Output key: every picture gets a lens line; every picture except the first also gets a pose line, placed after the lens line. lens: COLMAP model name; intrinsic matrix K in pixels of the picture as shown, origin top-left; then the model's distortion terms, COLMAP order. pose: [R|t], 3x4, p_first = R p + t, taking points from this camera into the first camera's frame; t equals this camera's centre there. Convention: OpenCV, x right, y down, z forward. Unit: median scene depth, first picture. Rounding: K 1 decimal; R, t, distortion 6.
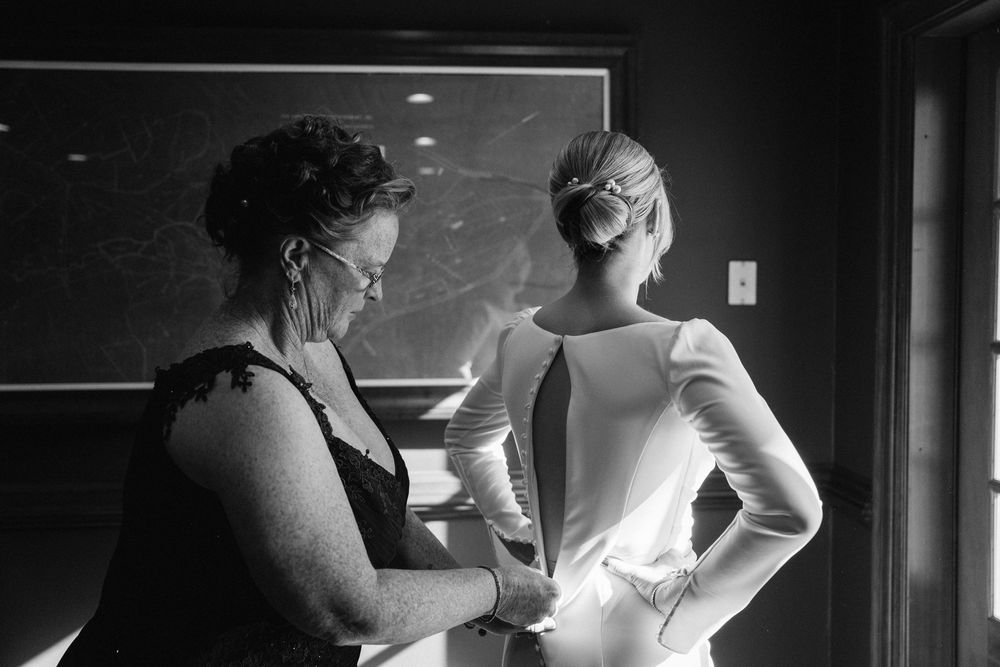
lens RADIAL K [[974.7, 0, 500.0], [0, 974.7, 333.5], [0, 0, 1]] dist [-0.065953, 0.003558]
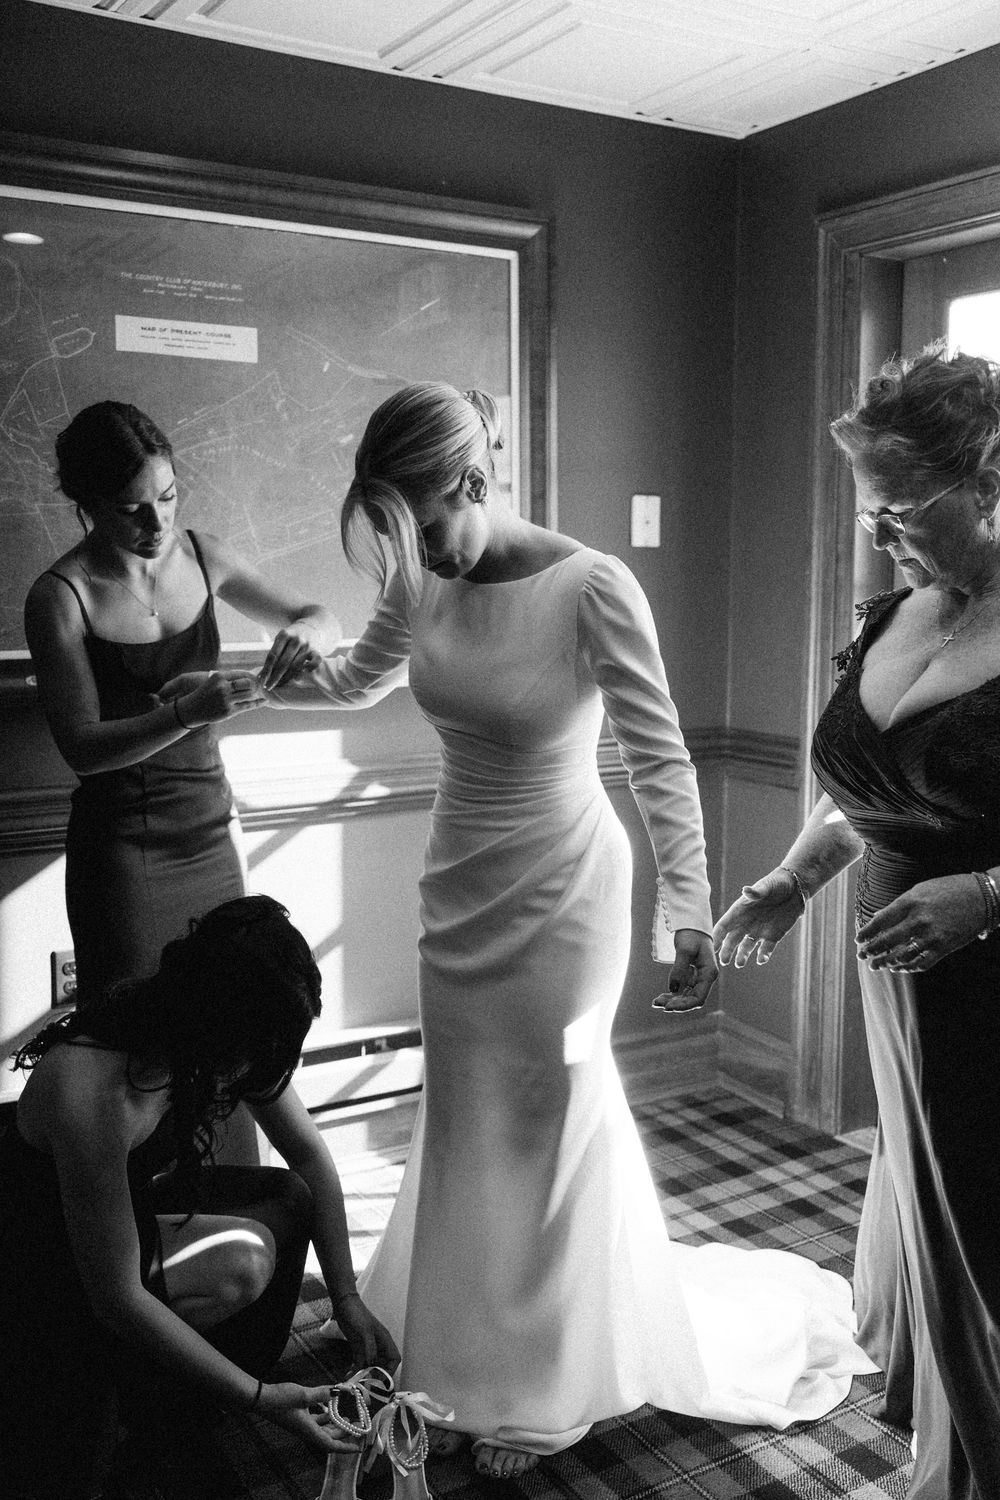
lens RADIAL K [[1462.1, 0, 500.0], [0, 1462.1, 750.0], [0, 0, 1]] dist [-0.065953, 0.003558]
pose [[0.885821, -0.053740, 0.460906, -0.479093], [0.008135, 0.994917, 0.100370, 0.018458], [-0.463957, -0.085160, 0.881755, -0.092863]]
